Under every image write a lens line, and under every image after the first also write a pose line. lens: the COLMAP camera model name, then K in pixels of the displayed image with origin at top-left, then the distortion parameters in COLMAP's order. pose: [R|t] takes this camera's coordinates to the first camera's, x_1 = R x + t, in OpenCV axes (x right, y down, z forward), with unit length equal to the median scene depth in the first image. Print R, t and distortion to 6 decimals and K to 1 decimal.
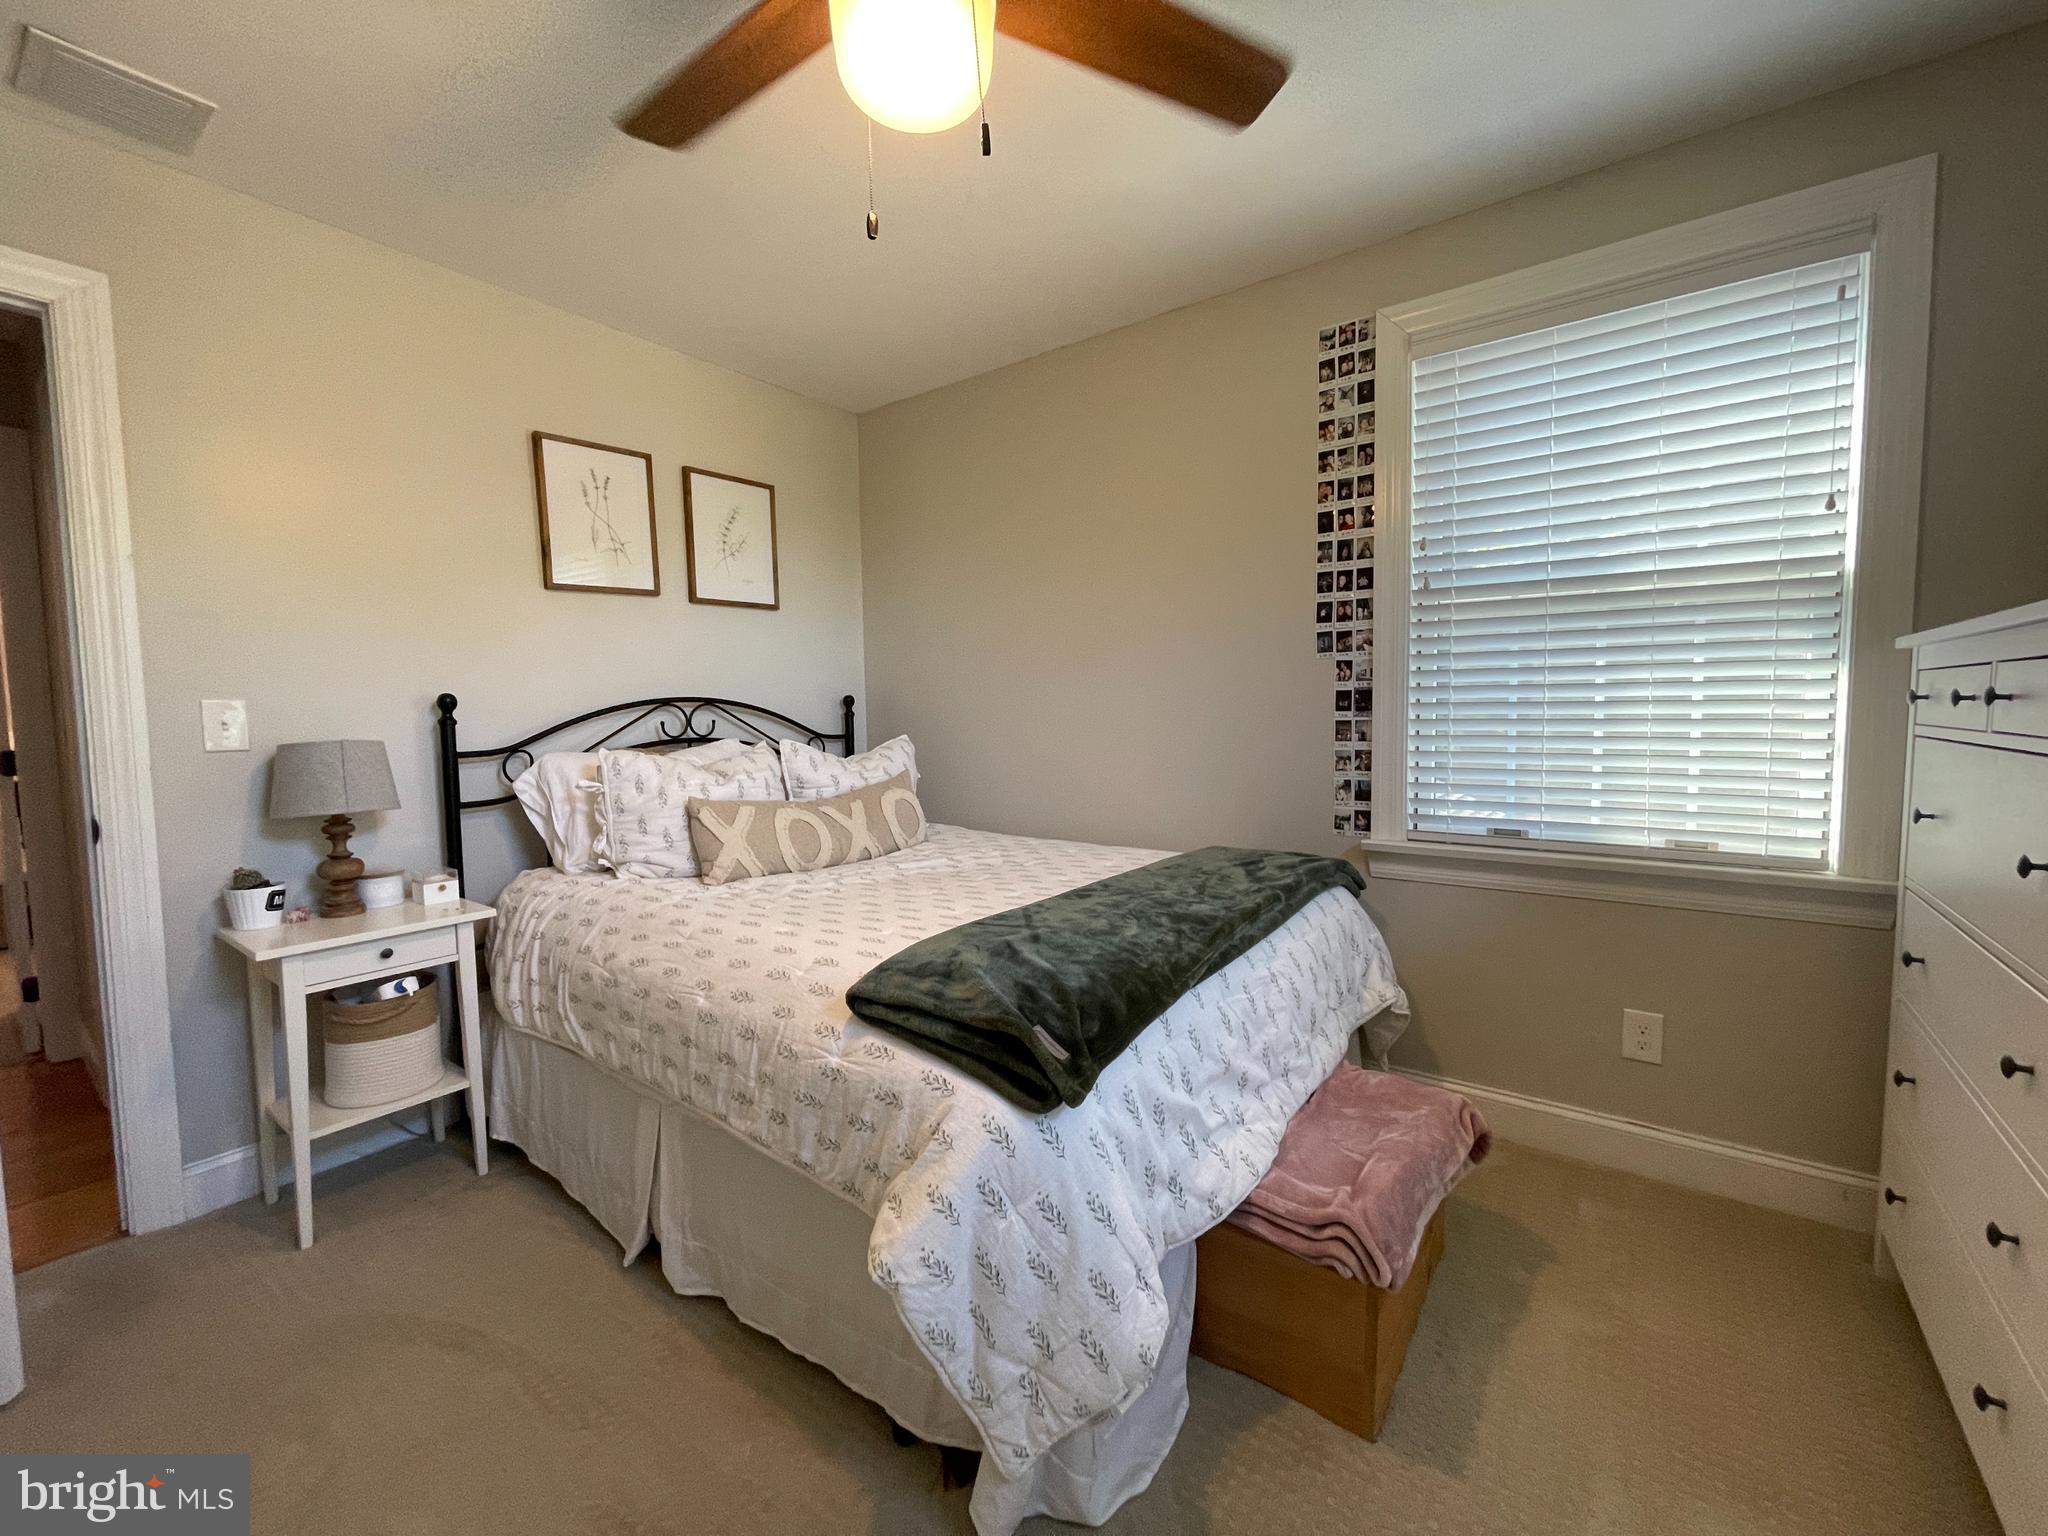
lens RADIAL K [[834.4, 0, 1013.9], [0, 834.4, 765.2], [0, 0, 1]] dist [-0.004284, -0.000667]
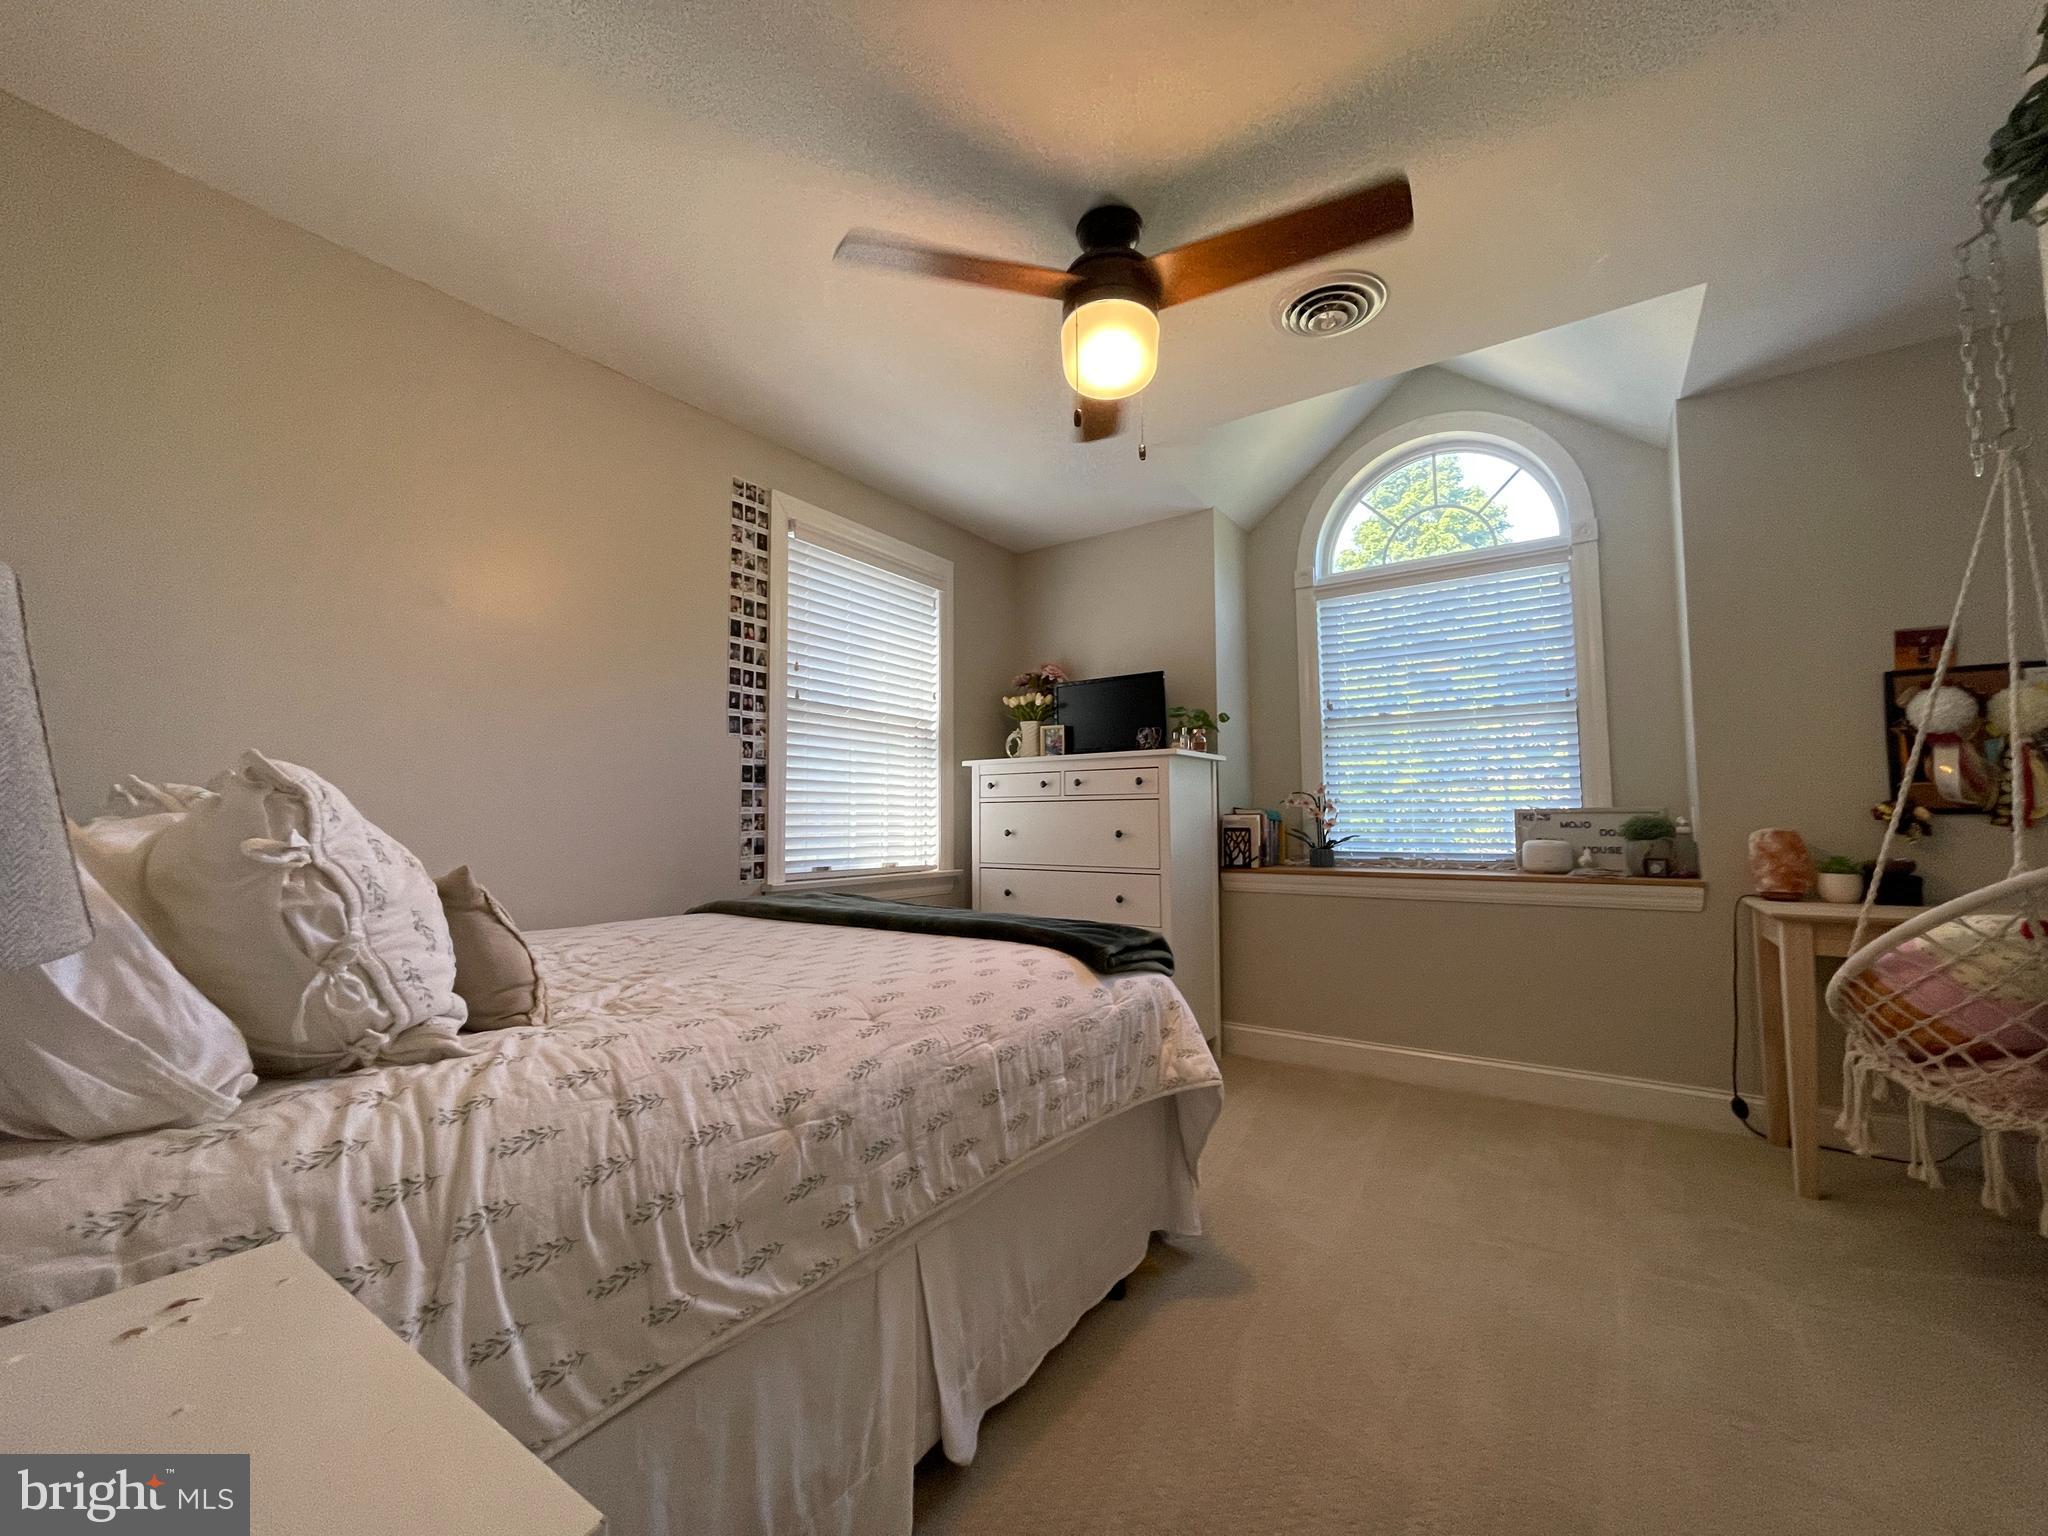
lens RADIAL K [[834.4, 0, 1015.1], [0, 834.4, 776.3], [0, 0, 1]] dist [-0.004284, -0.000667]
pose [[-0.040782, 0.073023, 0.996496, -0.862595], [0.074433, 0.994777, -0.069851, 0.042617], [-0.996392, 0.071324, -0.046004, 0.670639]]
